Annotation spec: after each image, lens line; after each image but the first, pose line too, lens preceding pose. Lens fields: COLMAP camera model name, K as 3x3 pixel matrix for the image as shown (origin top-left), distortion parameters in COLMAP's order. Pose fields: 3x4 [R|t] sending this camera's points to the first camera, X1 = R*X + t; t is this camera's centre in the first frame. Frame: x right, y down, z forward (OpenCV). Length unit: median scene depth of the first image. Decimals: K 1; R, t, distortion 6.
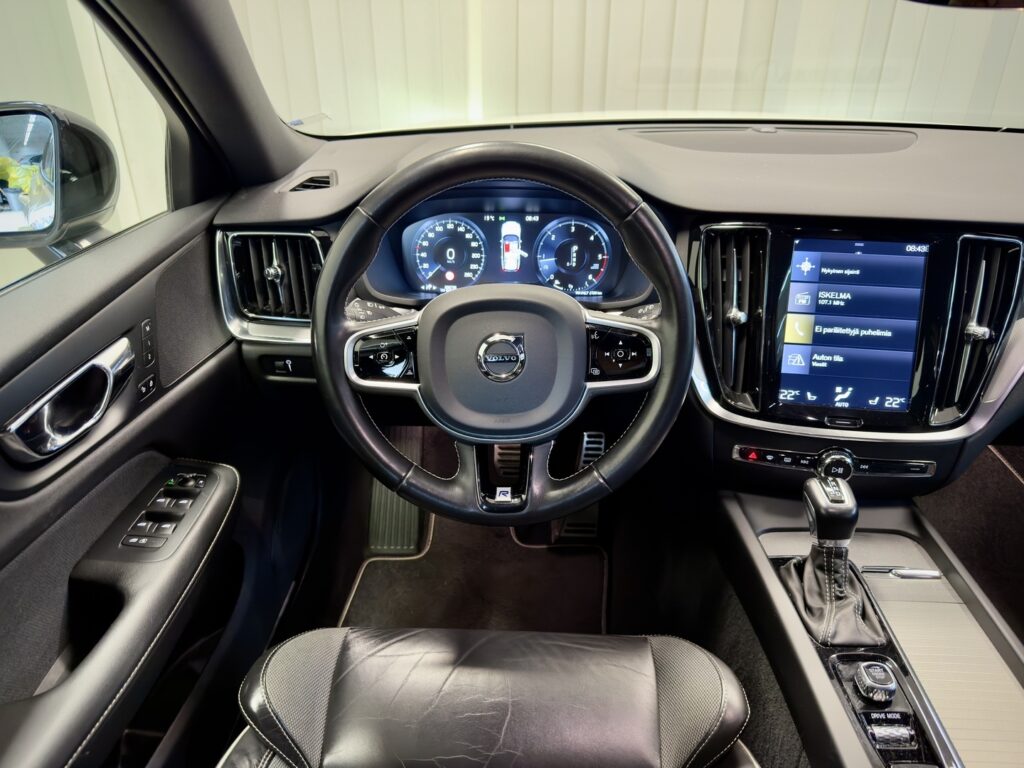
lens RADIAL K [[636.5, 0, 512.0], [0, 636.5, 384.0], [0, 0, 1]] dist [-0.000315, -0.031630]
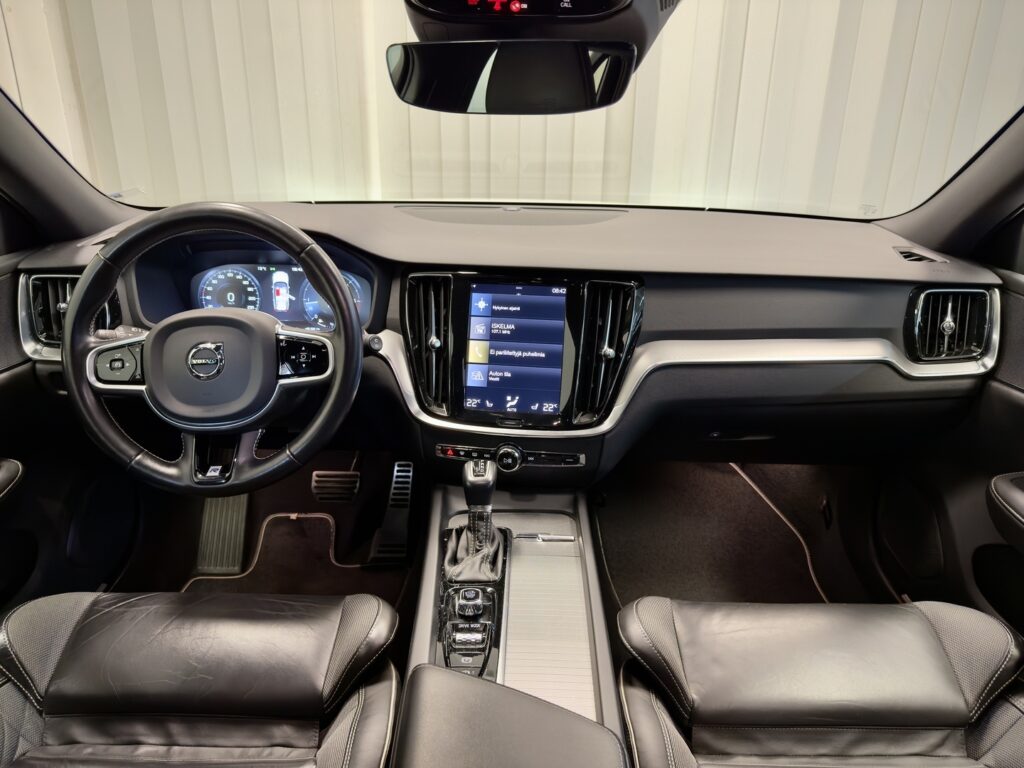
lens RADIAL K [[636.5, 0, 512.0], [0, 636.5, 384.0], [0, 0, 1]] dist [-0.000315, -0.031630]
pose [[0.996634, 0.004078, 0.081880, 0.415482], [0.005699, 0.992901, -0.118810, 0.134330], [-0.081783, 0.118876, 0.989535, -0.286884]]
